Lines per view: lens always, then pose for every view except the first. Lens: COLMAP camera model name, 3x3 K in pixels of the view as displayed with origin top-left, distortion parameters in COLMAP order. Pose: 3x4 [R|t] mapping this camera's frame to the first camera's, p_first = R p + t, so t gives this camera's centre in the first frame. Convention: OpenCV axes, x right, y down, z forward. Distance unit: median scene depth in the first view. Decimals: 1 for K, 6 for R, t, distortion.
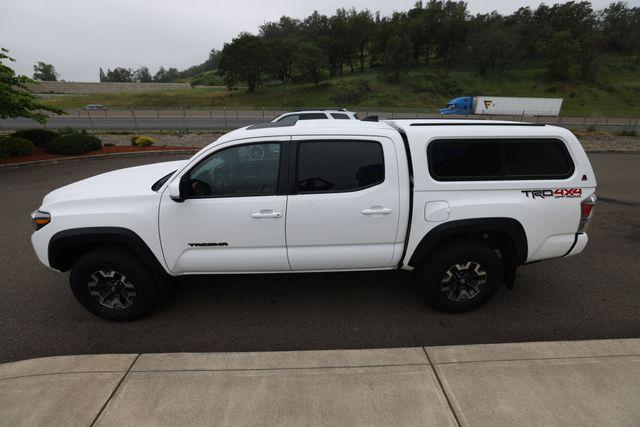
lens RADIAL K [[271.3, 0, 320.2], [0, 271.3, 208.9], [0, 0, 1]] dist [-0.039715, 0.012658]
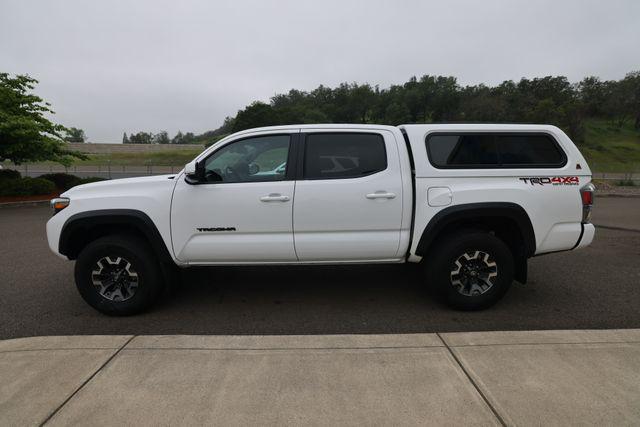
lens RADIAL K [[271.3, 0, 320.2], [0, 271.3, 208.9], [0, 0, 1]] dist [-0.039715, 0.012658]
pose [[0.999841, 0.001227, -0.017811, -0.004717], [-0.004919, 0.977951, -0.208778, 0.244594], [0.017162, 0.208833, 0.977801, -0.006586]]
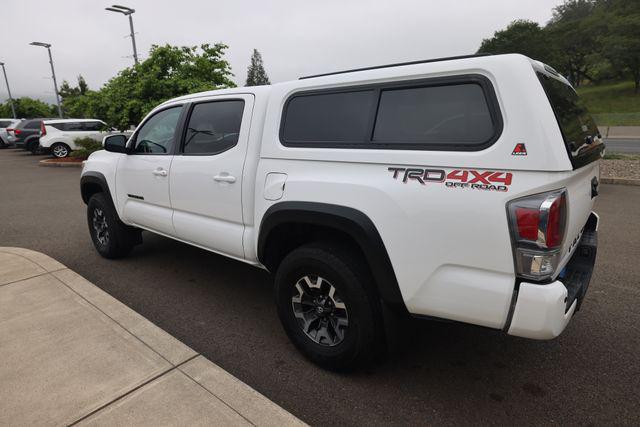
lens RADIAL K [[374.4, 0, 322.2], [0, 374.4, 209.7], [0, 0, 1]] dist [-0.020509, 0.029242]
pose [[0.749438, 0.137702, -0.647596, 1.066479], [-0.226736, 0.972366, -0.055632, 0.086898], [0.622040, 0.188526, 0.759950, 0.289605]]
